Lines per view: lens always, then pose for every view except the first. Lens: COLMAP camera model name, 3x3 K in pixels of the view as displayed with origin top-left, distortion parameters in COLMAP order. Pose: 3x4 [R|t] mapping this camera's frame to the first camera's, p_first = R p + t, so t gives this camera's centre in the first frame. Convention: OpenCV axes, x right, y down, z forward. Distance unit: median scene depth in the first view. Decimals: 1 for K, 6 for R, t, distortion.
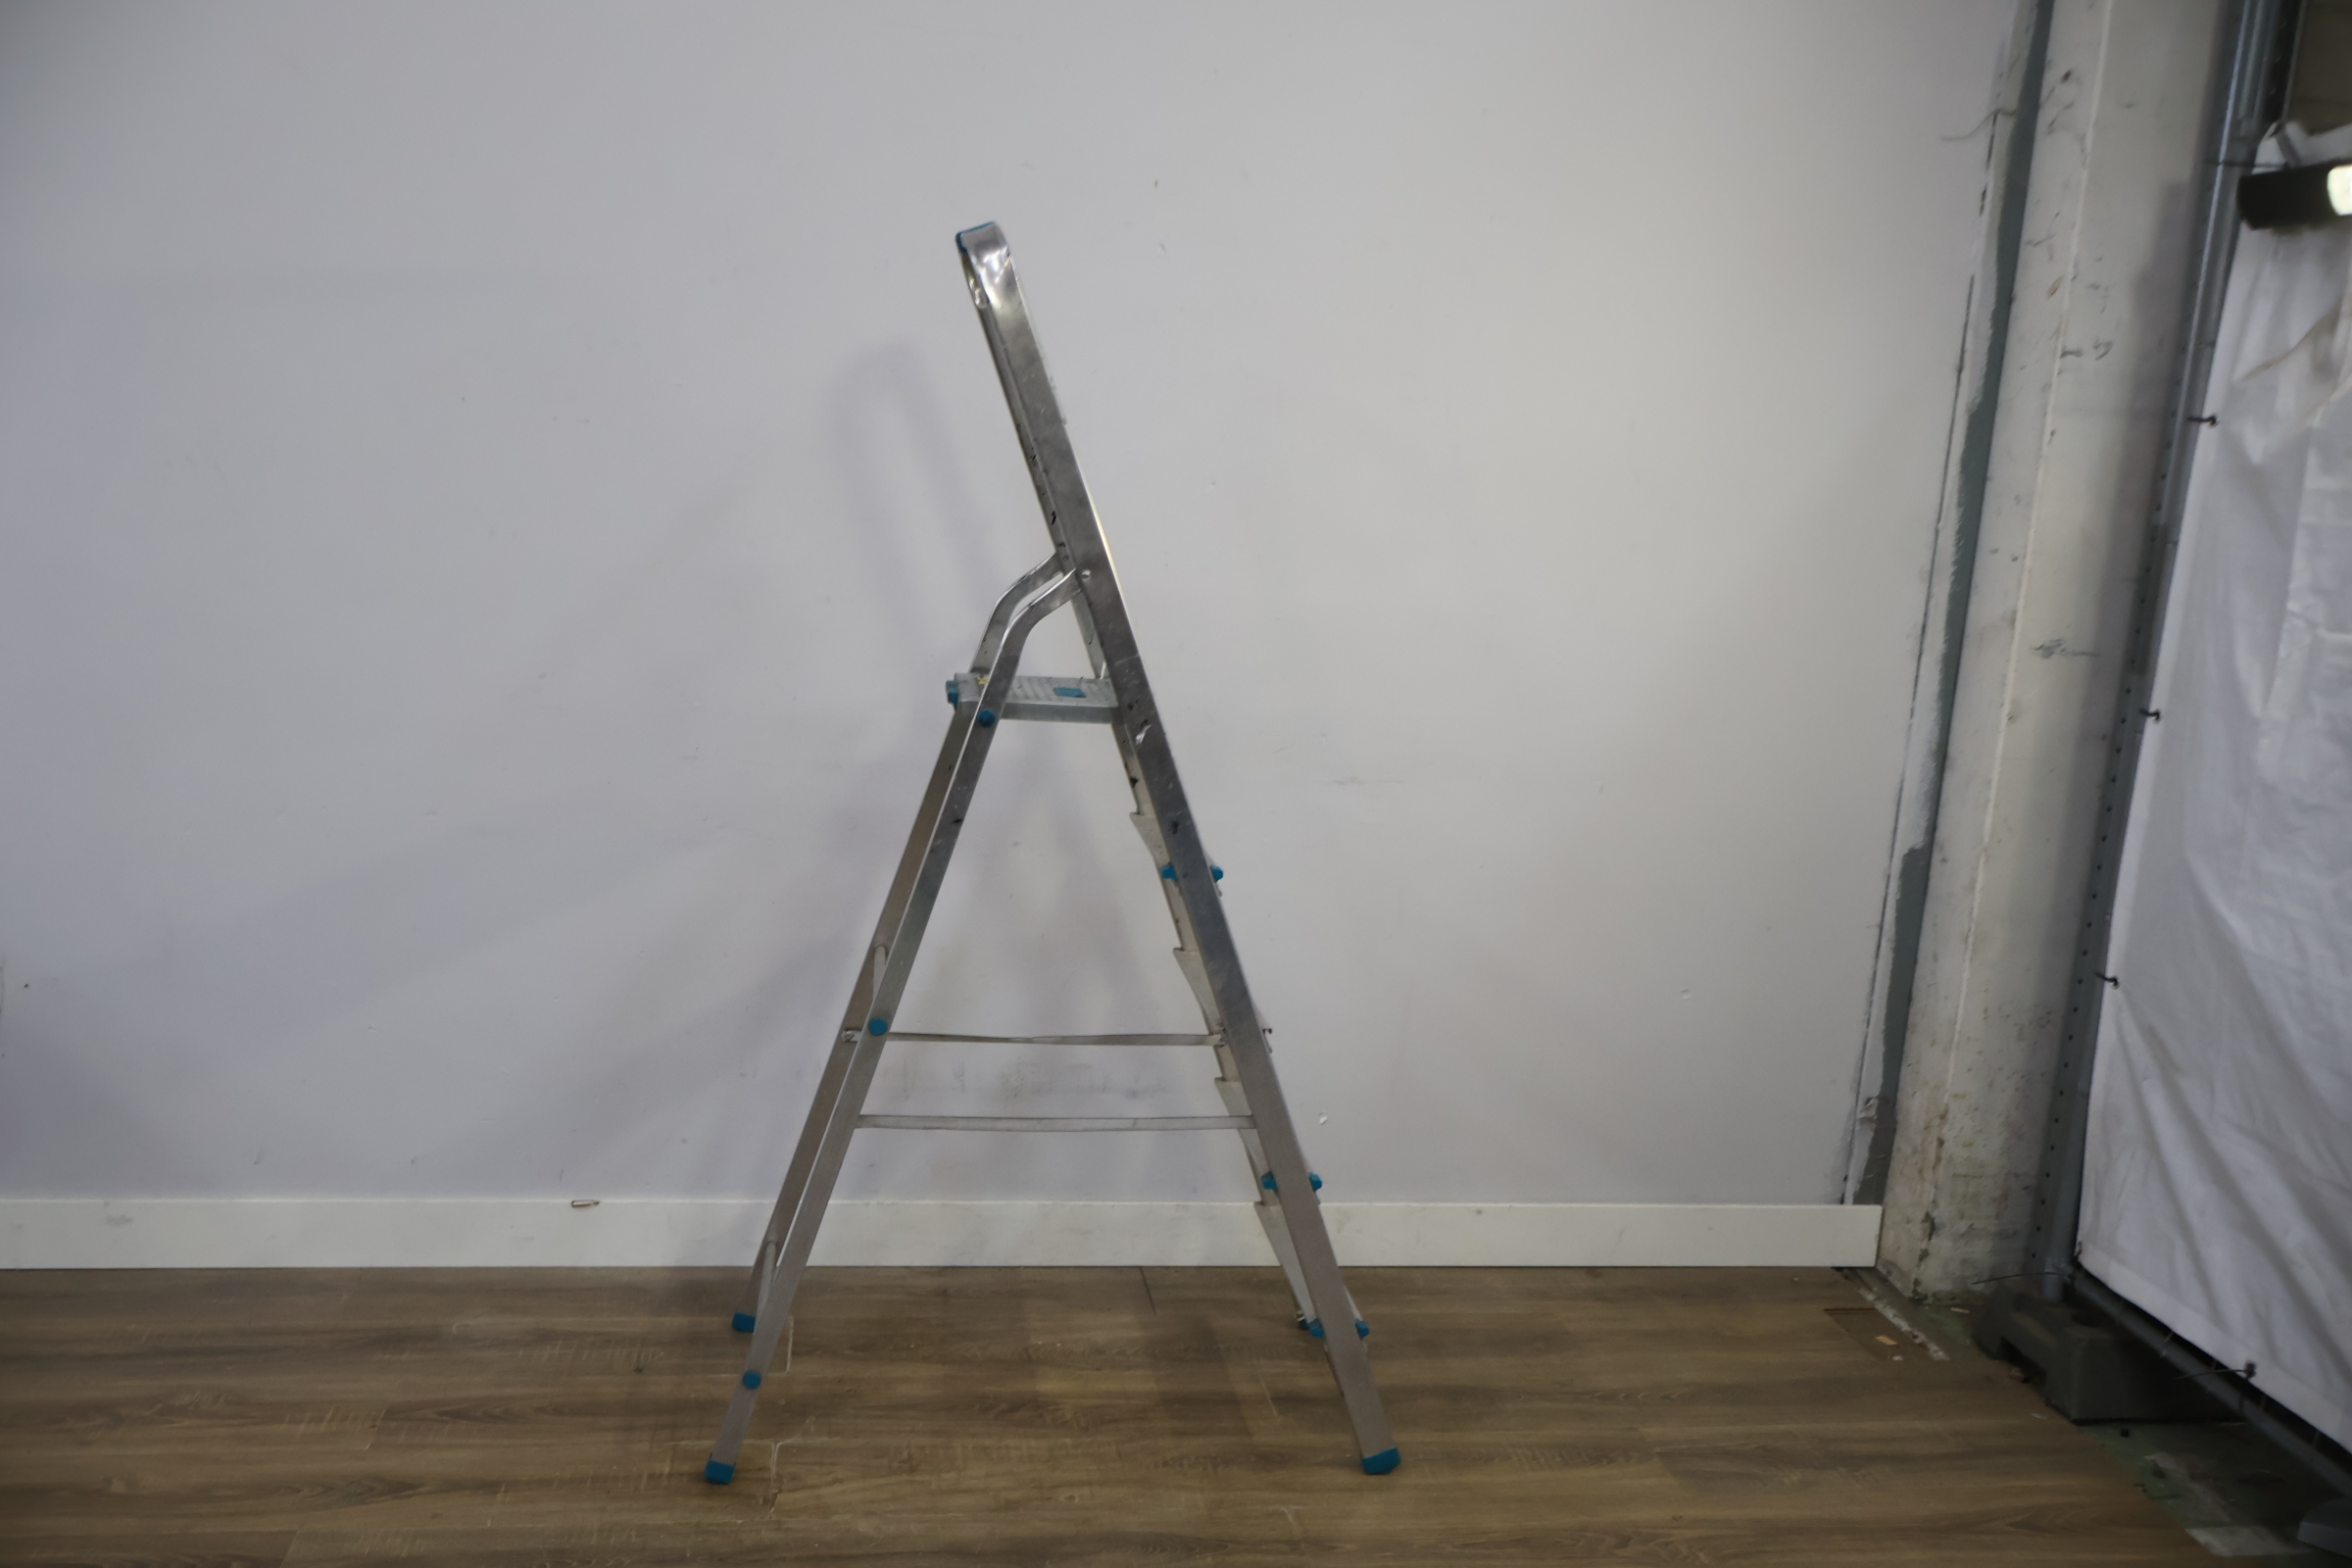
lens RADIAL K [[2066.7, 0, 1174.4], [0, 2066.7, 793.2], [0, 0, 1]] dist [0.003135, 0.004112]
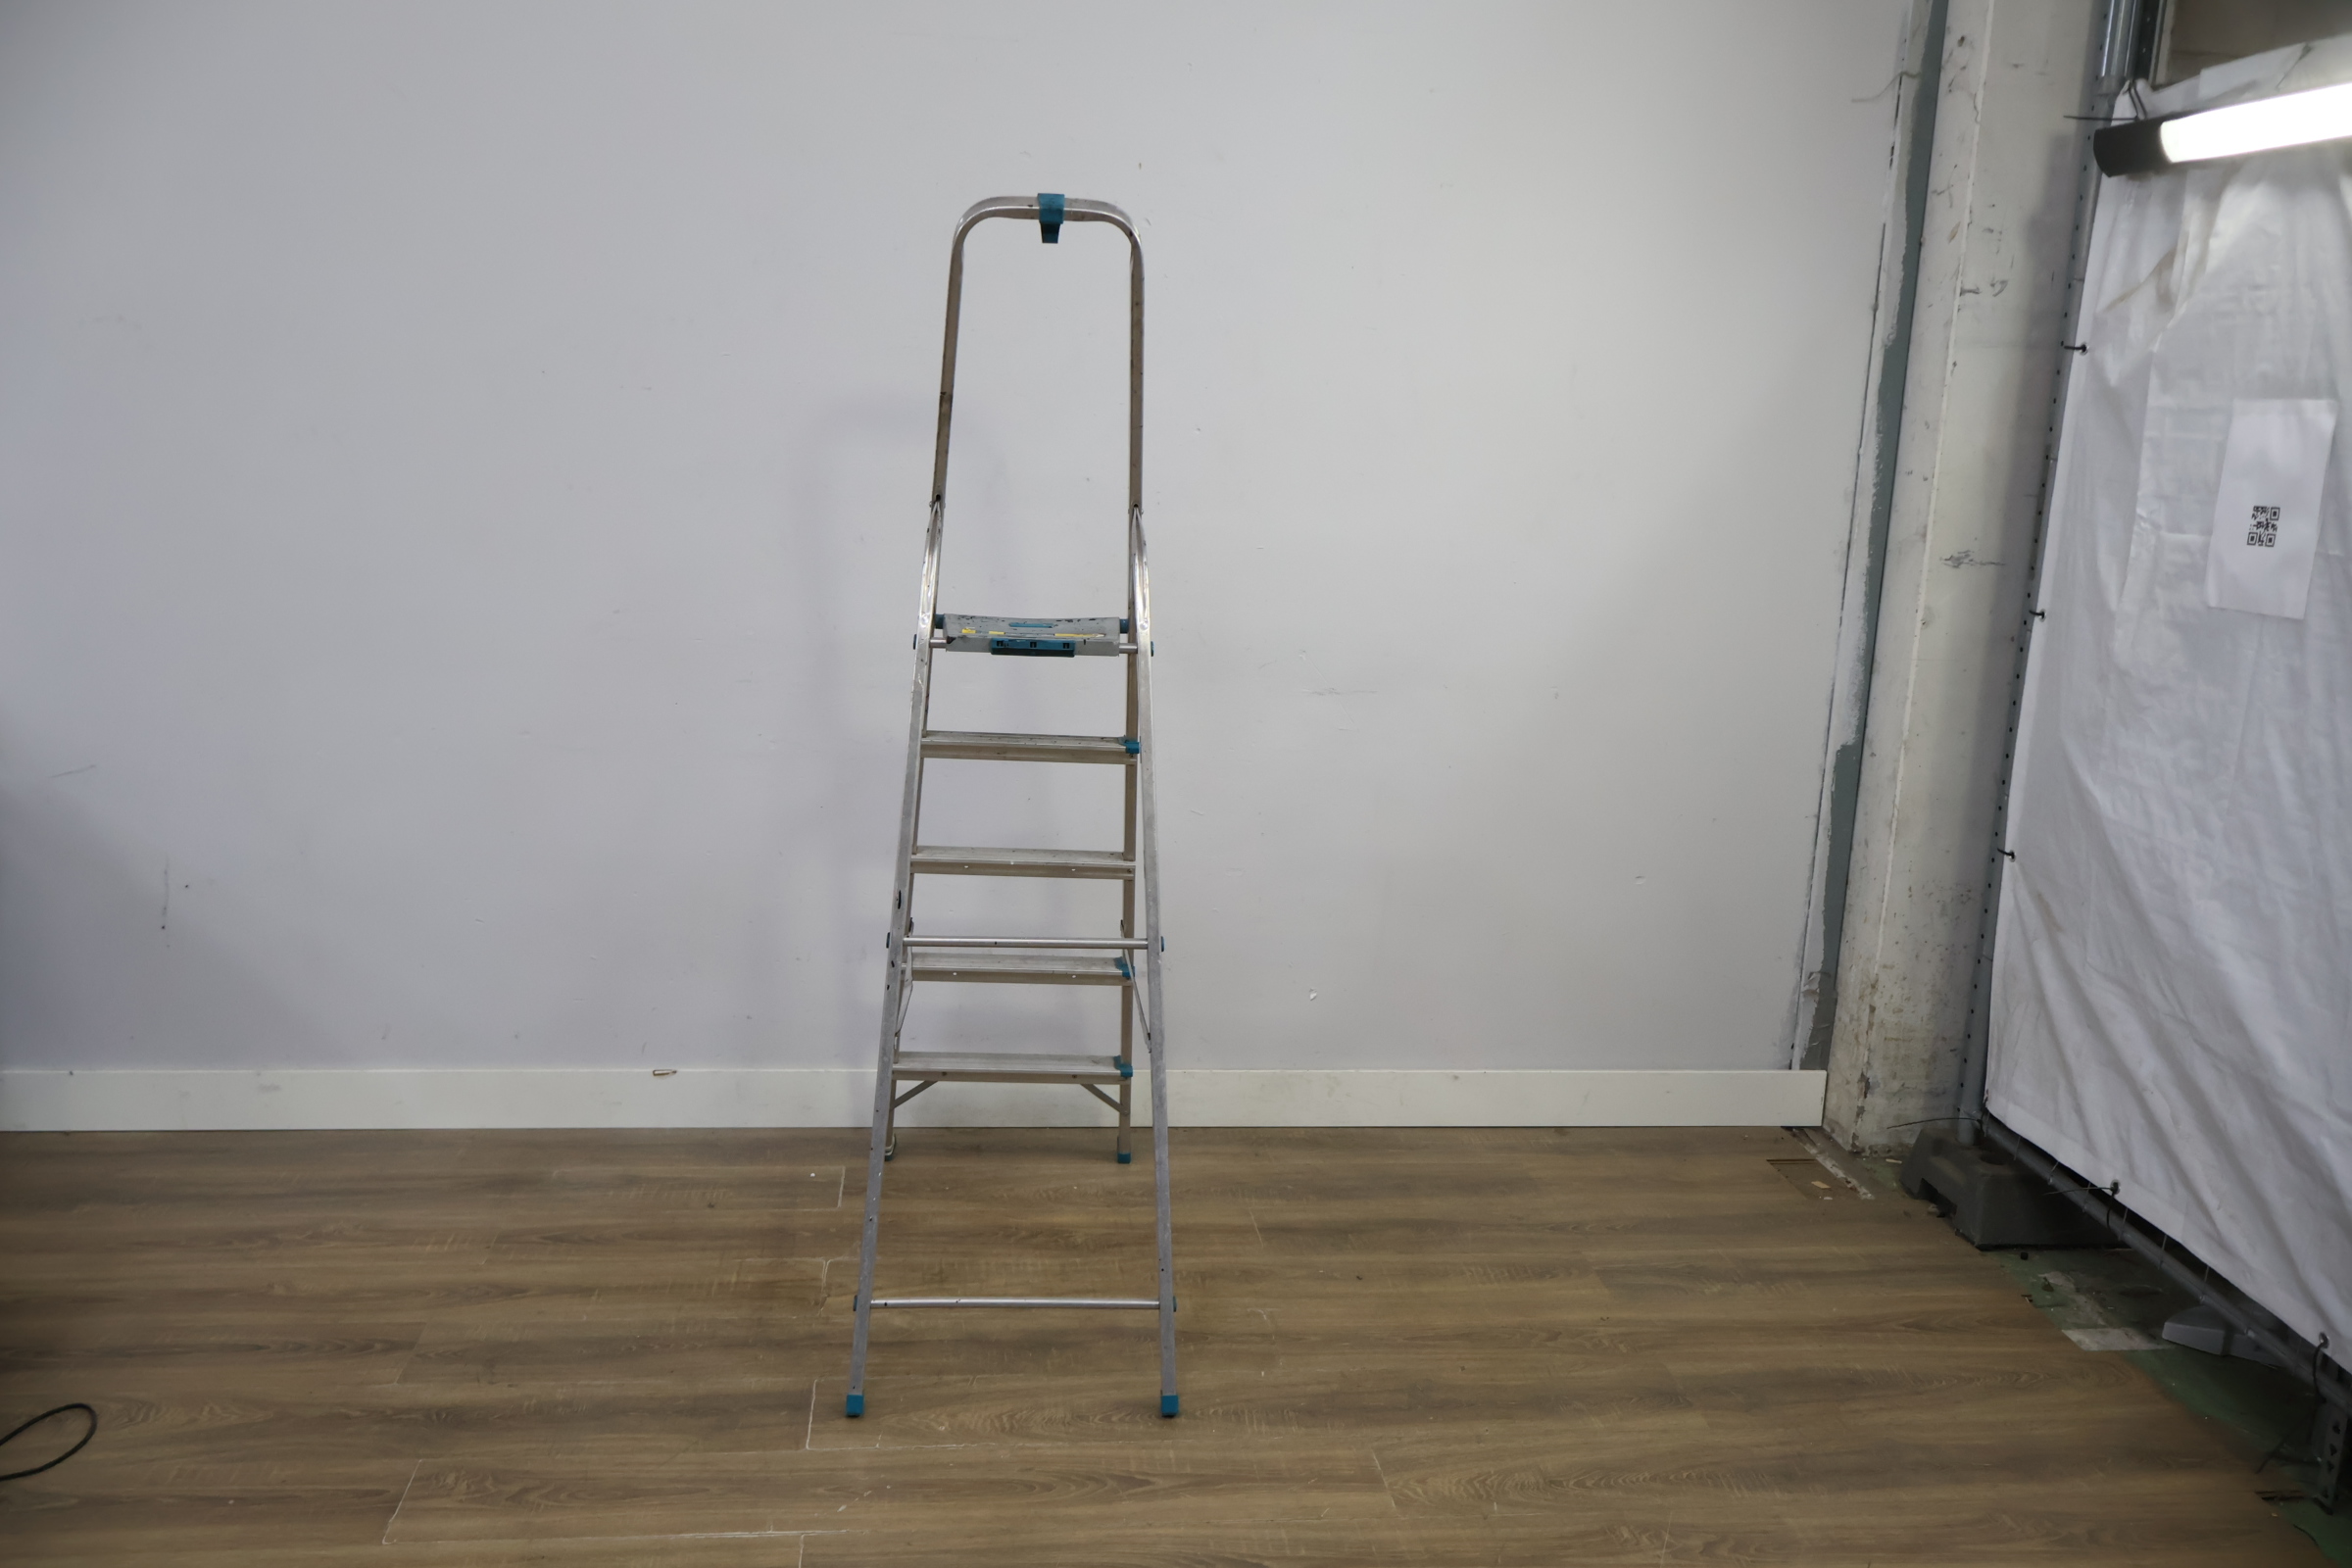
lens RADIAL K [[2083.6, 0, 1171.7], [0, 2083.6, 789.9], [0, 0, 1]] dist [0.004248, 0.007243]
pose [[0.998719, -0.018060, -0.047261, 0.055042], [0.018742, 0.999726, 0.014021, 0.031246], [0.046995, -0.014889, 0.998784, -0.143915]]
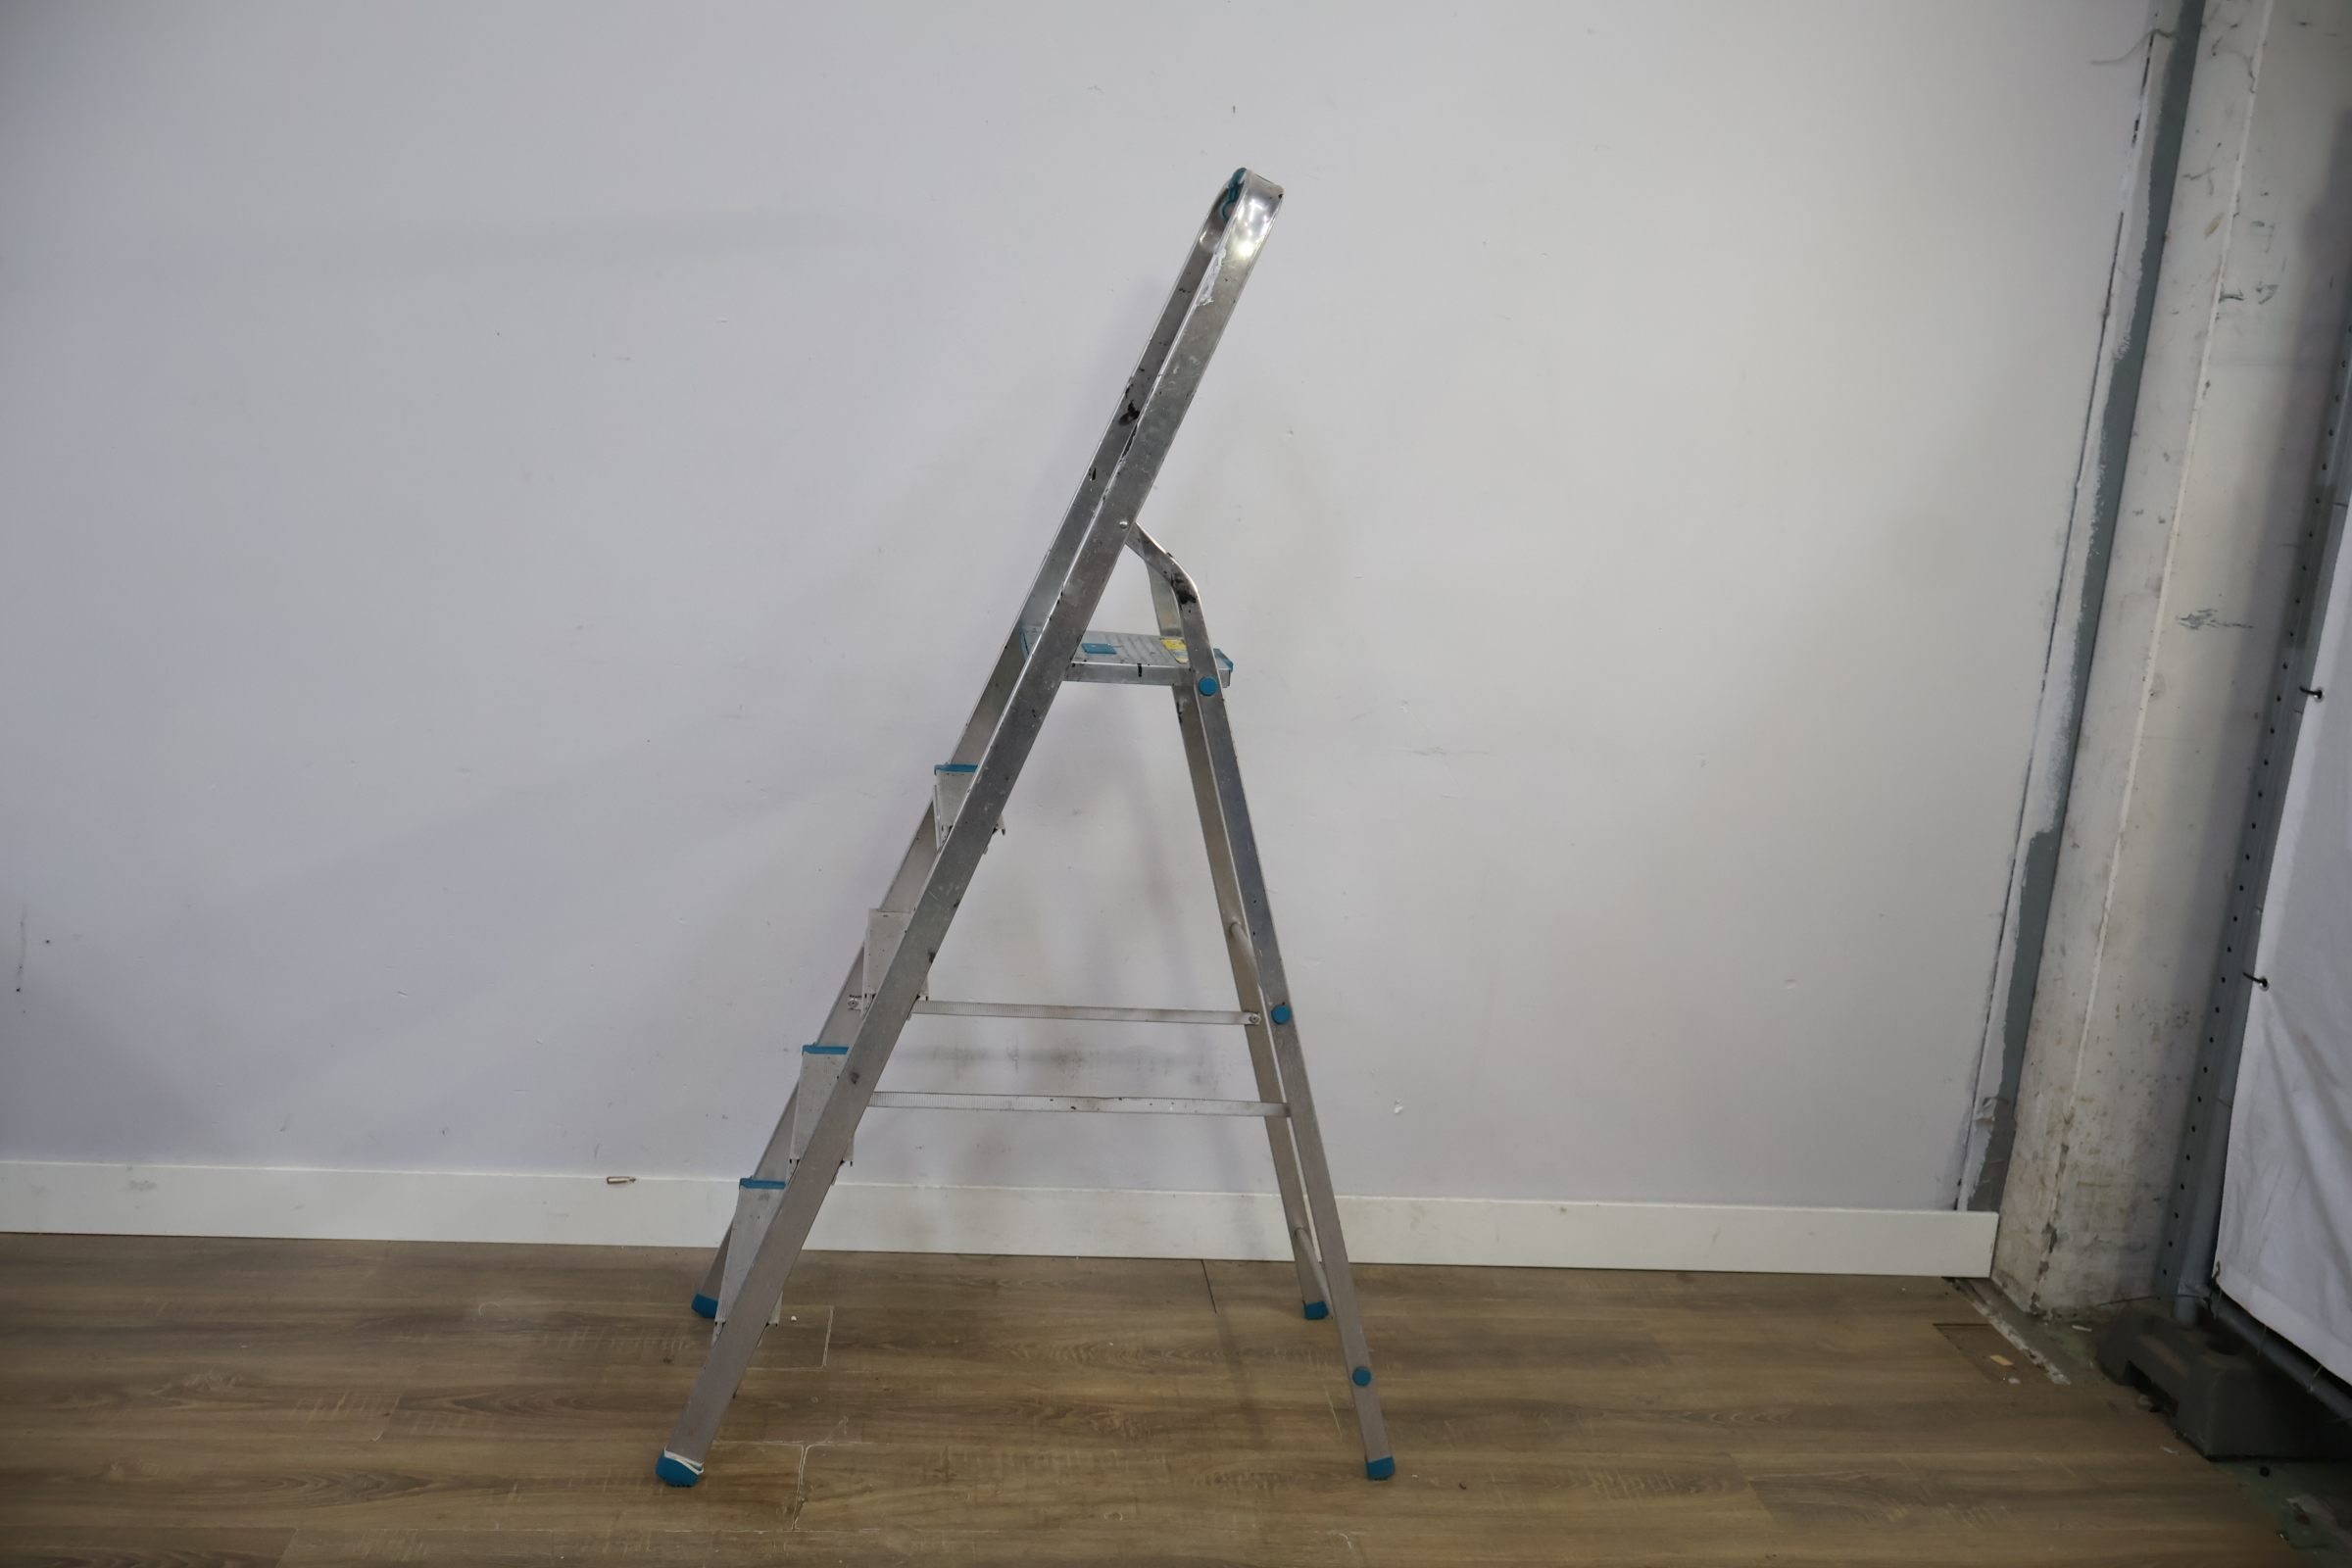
lens RADIAL K [[2054.4, 0, 1181.1], [0, 2054.4, 776.9], [0, 0, 1]] dist [-0.007879, 0.018806]
pose [[0.998809, 0.016434, -0.045929, 0.014466], [-0.015754, 0.999761, 0.015135, -0.006627], [0.046167, -0.014393, 0.998830, 0.067604]]
